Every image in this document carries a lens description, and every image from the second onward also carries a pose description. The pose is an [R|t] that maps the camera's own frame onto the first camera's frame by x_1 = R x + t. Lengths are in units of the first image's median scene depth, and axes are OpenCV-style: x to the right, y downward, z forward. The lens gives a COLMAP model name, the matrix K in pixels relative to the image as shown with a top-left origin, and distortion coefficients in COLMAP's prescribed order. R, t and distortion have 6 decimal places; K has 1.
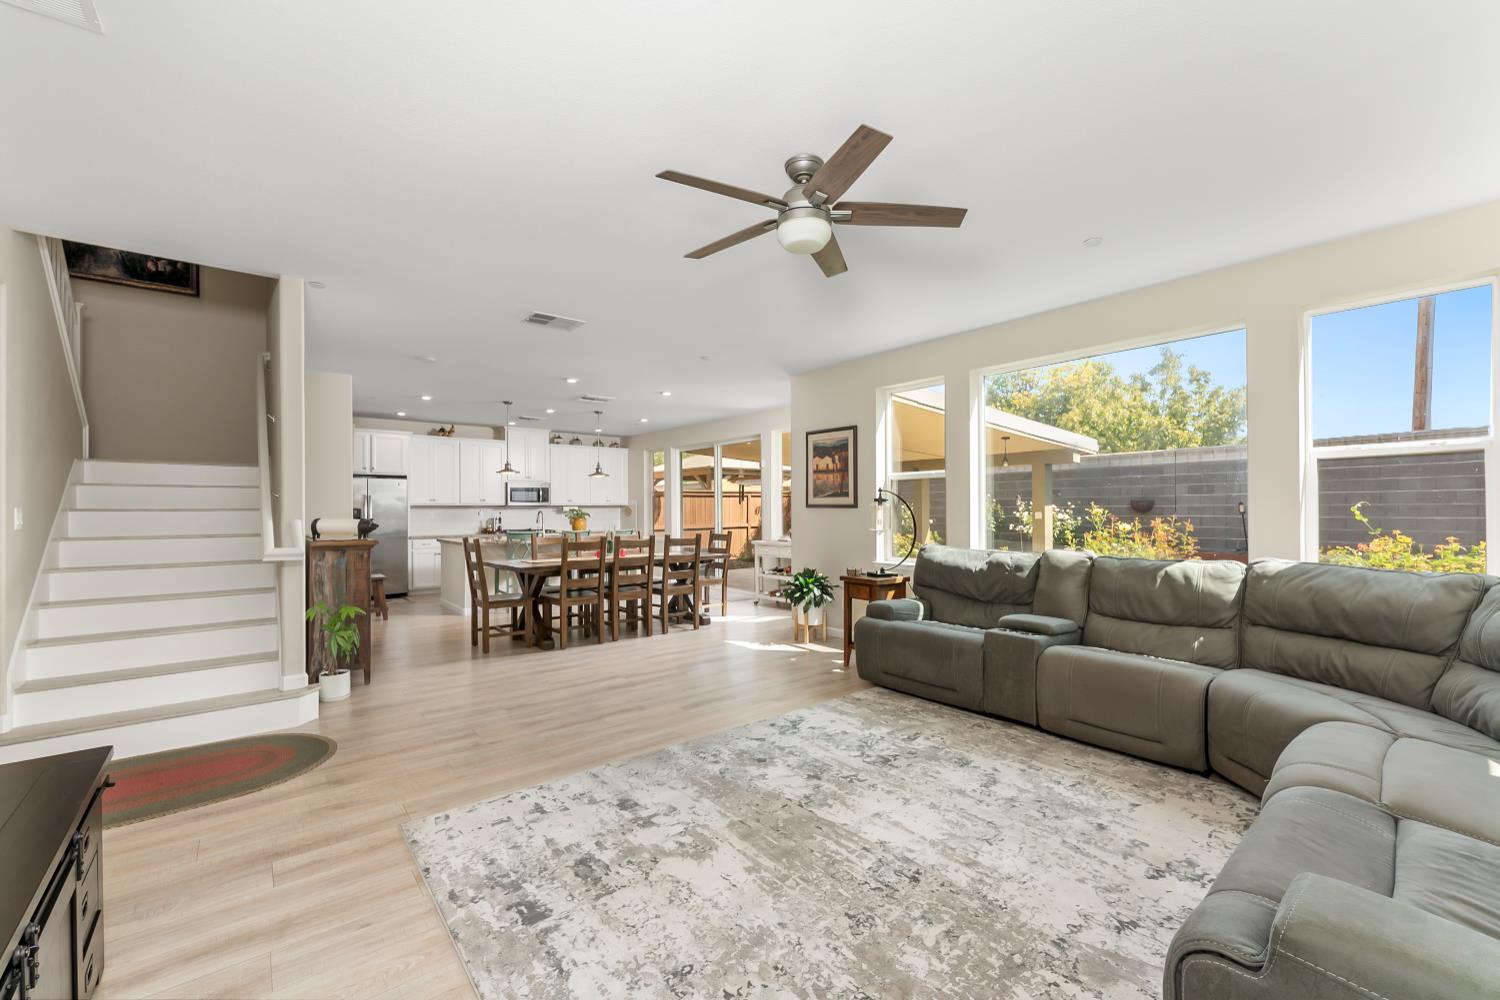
lens RADIAL K [[611.5, 0, 743.9], [0, 611.5, 506.3], [0, 0, 1]] dist [-0.000729, 0.000058]
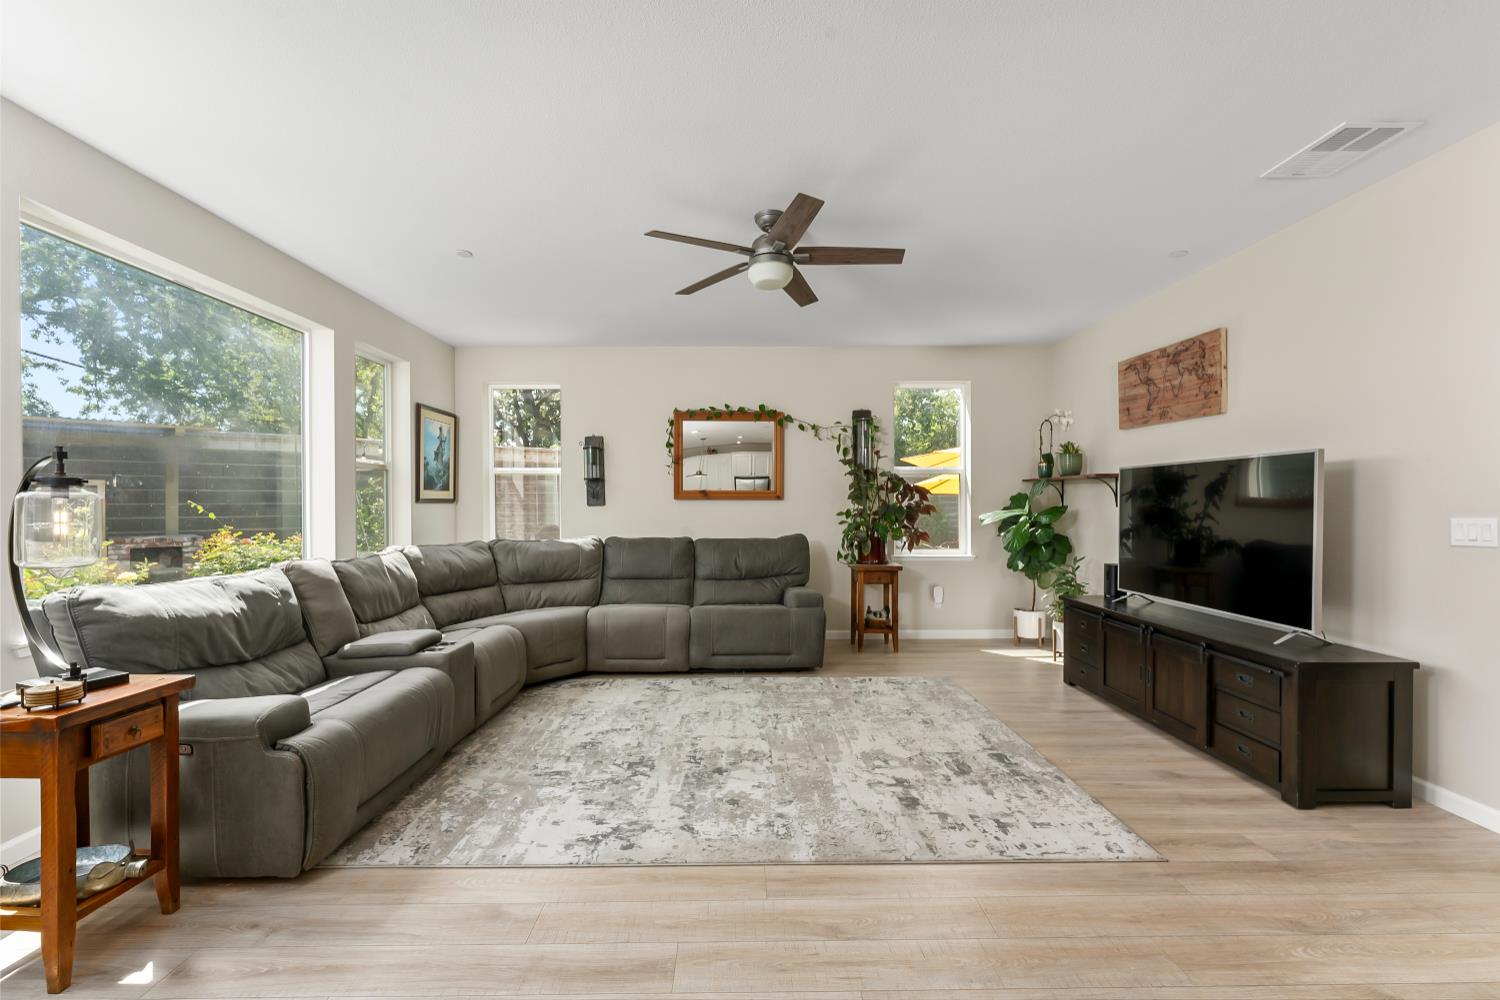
lens RADIAL K [[631.8, 0, 742.7], [0, 631.8, 510.2], [0, 0, 1]] dist [-0.001193, -0.000293]
pose [[-0.781721, 0.001921, 0.623625, -0.532517], [0.004926, 0.999983, 0.003094, 0.012531], [-0.623609, 0.005491, -0.781717, 1.694335]]
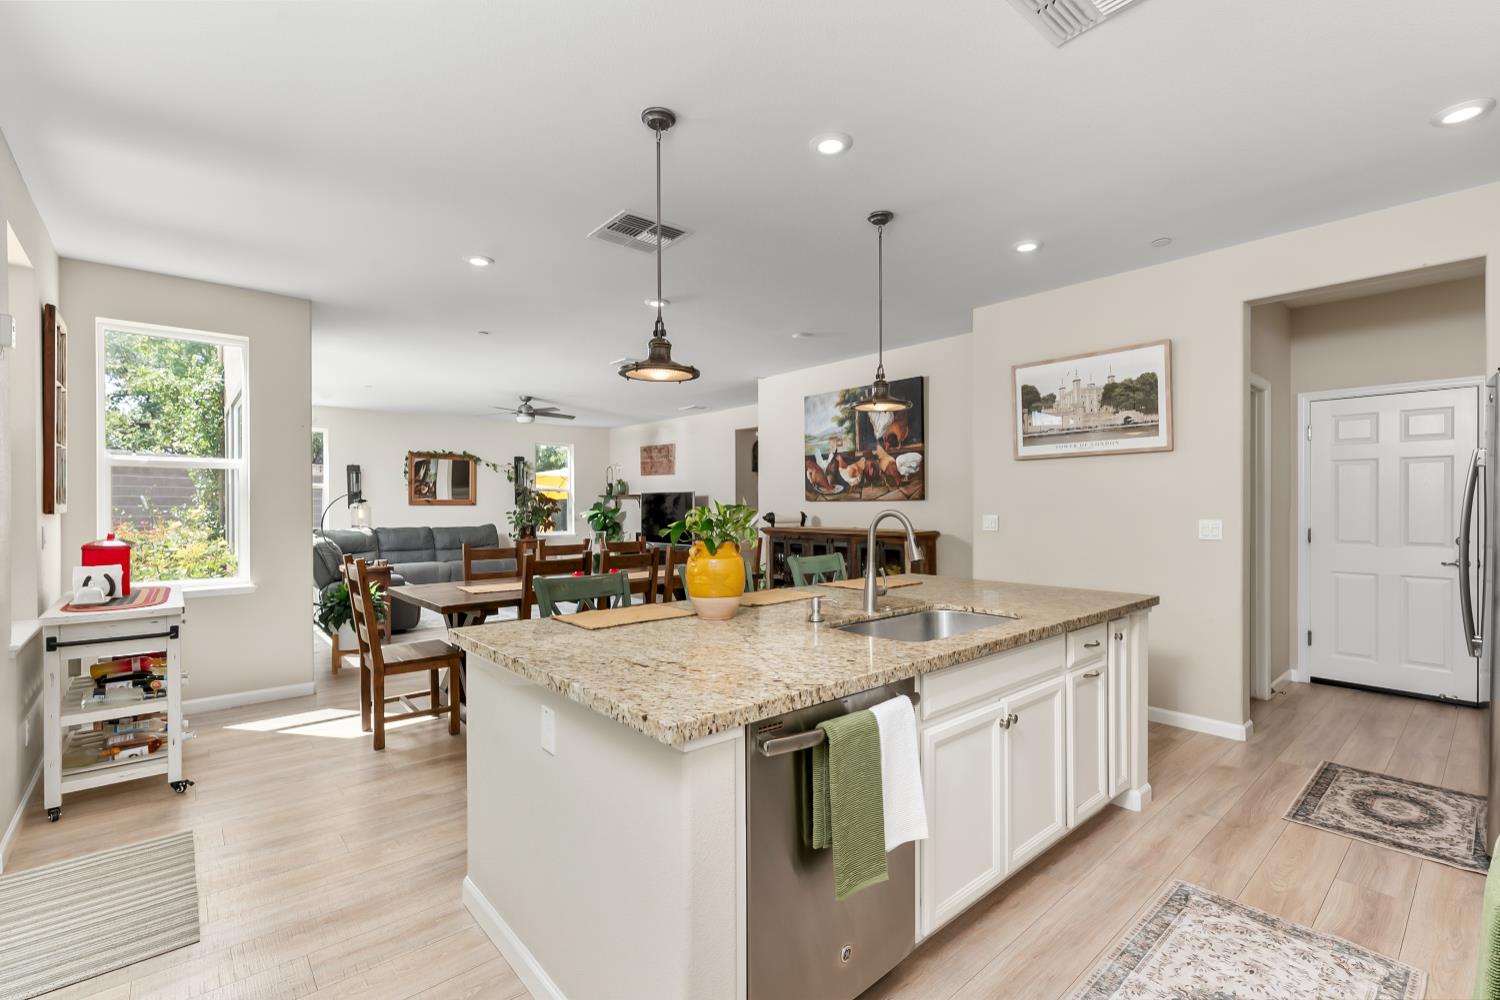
lens RADIAL K [[663.4, 0, 744.1], [0, 663.4, 505.7], [0, 0, 1]] dist [0.002835, 0.000245]
pose [[-0.999615, 0.008613, -0.026387, -0.779599], [0.008719, 0.999954, -0.003903, 0.016320], [0.026352, -0.004132, -0.999644, 3.725357]]
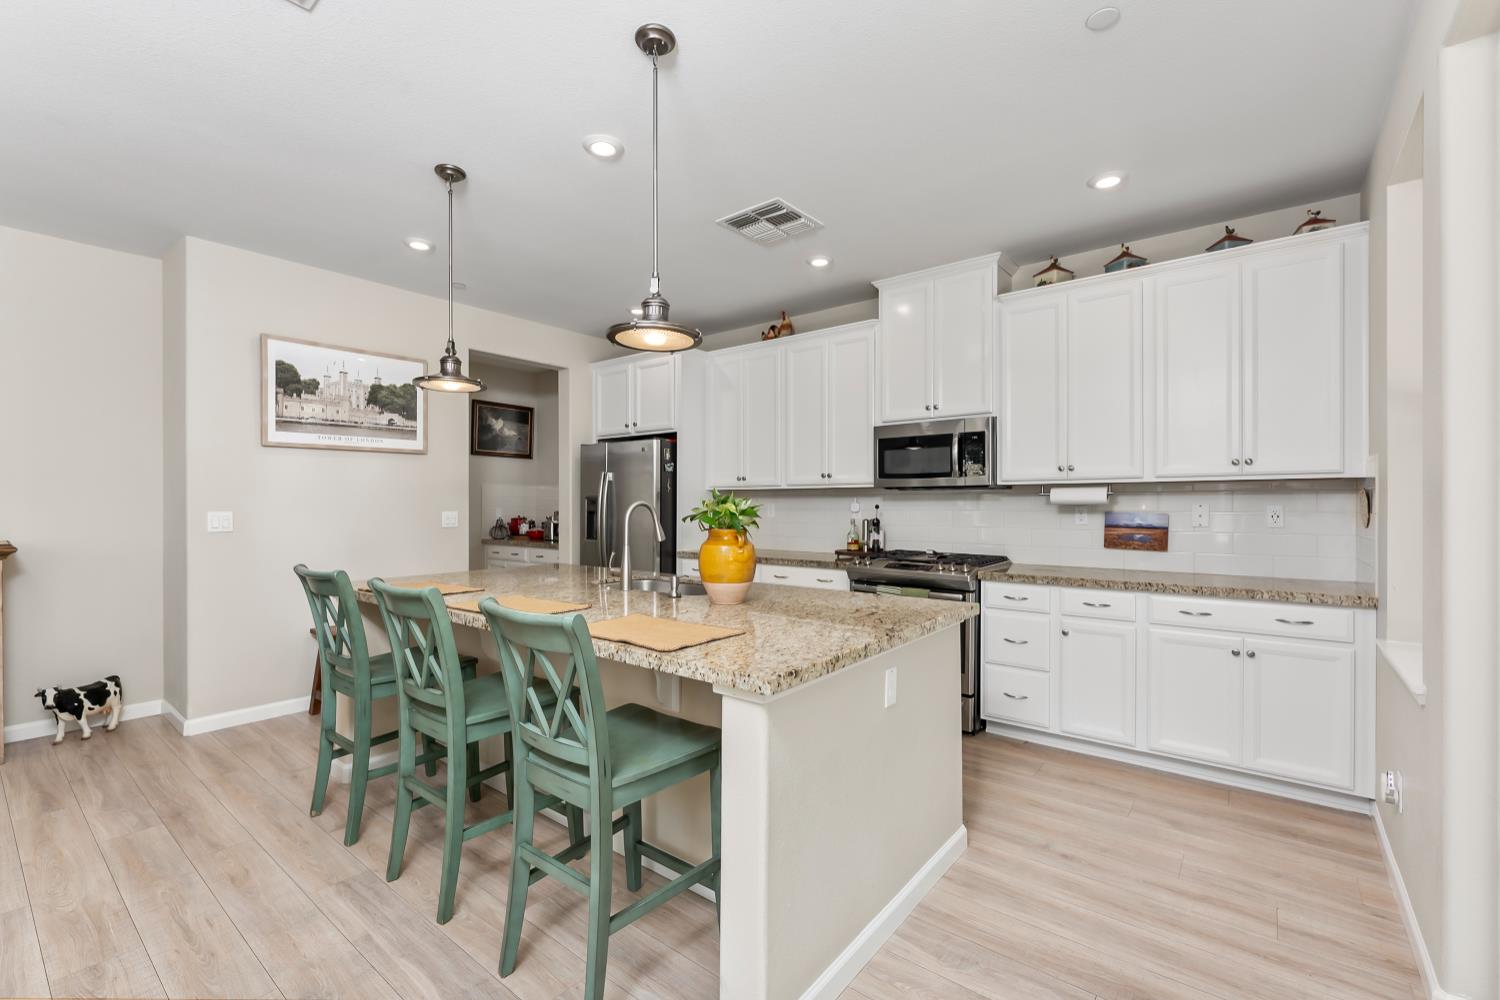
lens RADIAL K [[647.9, 0, 743.4], [0, 647.9, 503.3], [0, 0, 1]] dist [-0.000599, -0.000117]
pose [[0.205818, 0.005311, -0.978576, -0.034017], [0.004968, 0.999967, 0.006472, 0.019365], [0.978578, -0.006194, 0.205785, 2.879989]]
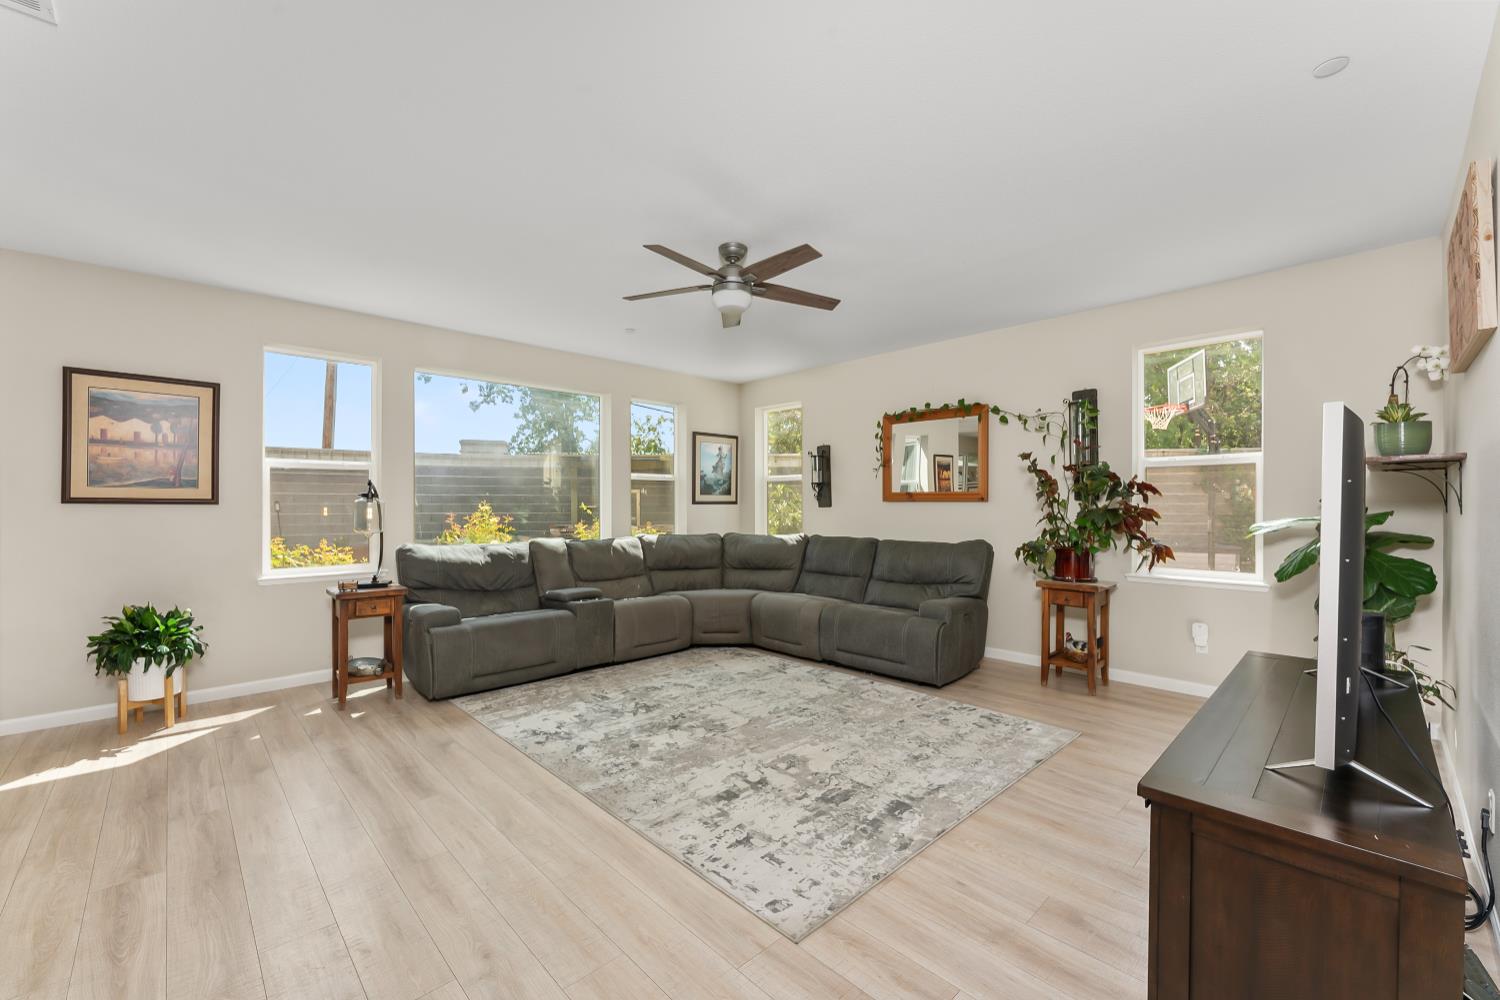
lens RADIAL K [[604.7, 0, 740.3], [0, 604.7, 506.1], [0, 0, 1]] dist [-0.002757, 0.000030]
pose [[-0.075199, 0.004499, 0.997158, -1.032612], [-0.003767, 0.999981, -0.004796, 0.010793], [-0.997161, -0.004117, -0.075180, 0.913488]]
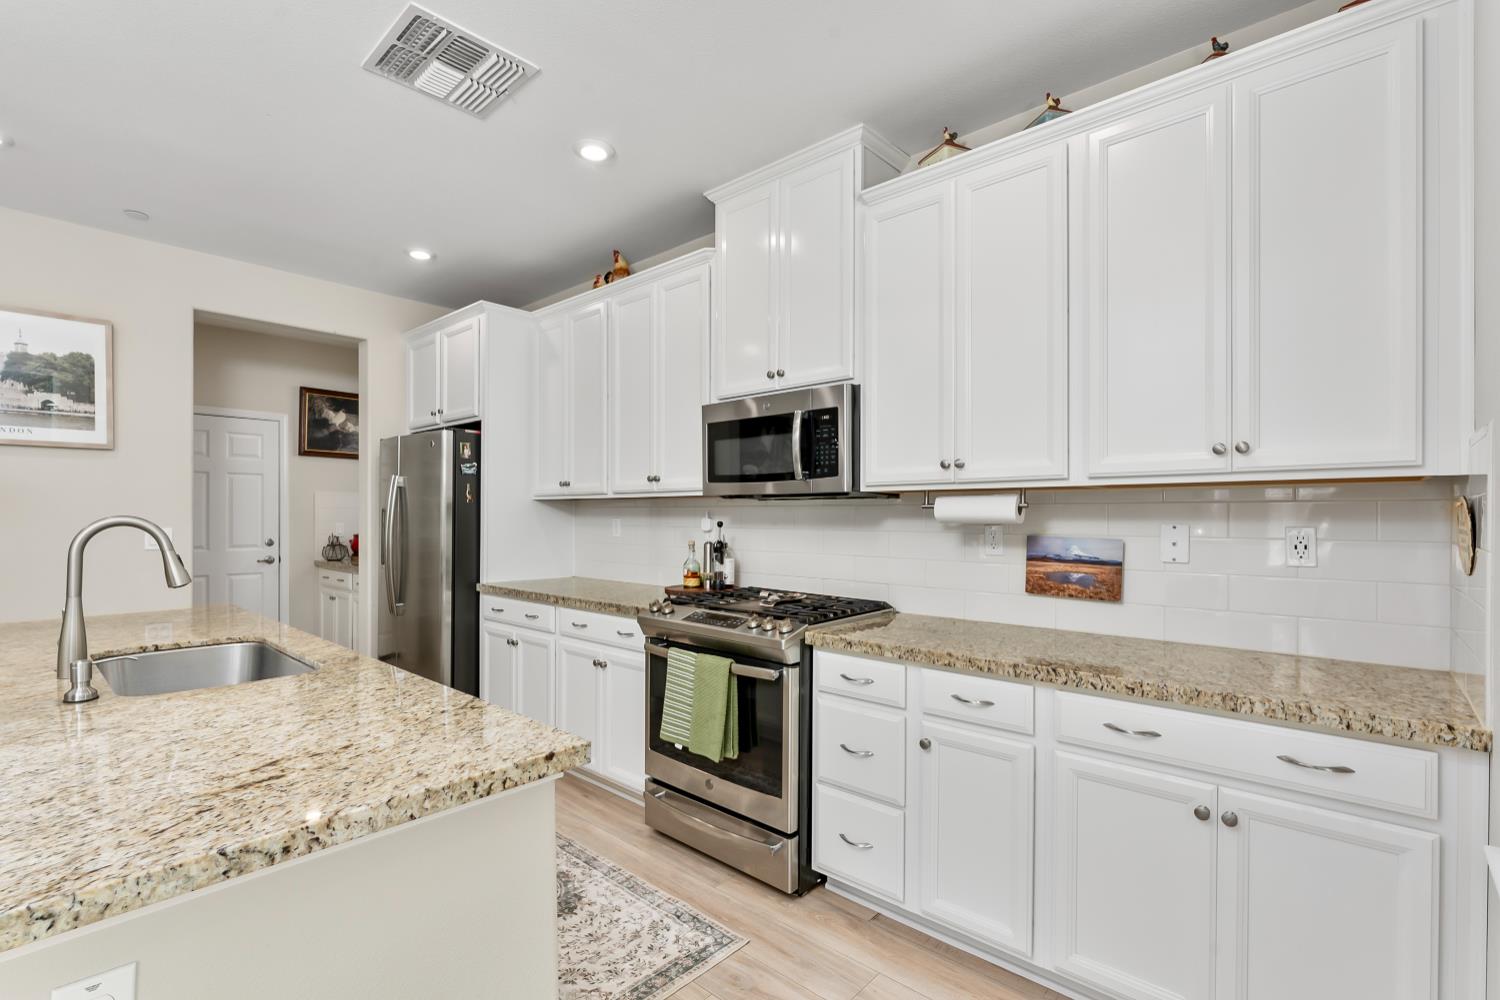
lens RADIAL K [[686.2, 0, 745.8], [0, 686.2, 513.2], [0, 0, 1]] dist [-0.000784, -0.000354]
pose [[0.148005, 0.004417, -0.988977, -0.344309], [0.002929, 0.999984, 0.004905, 0.016168], [0.988982, -0.003623, 0.147990, 3.351371]]
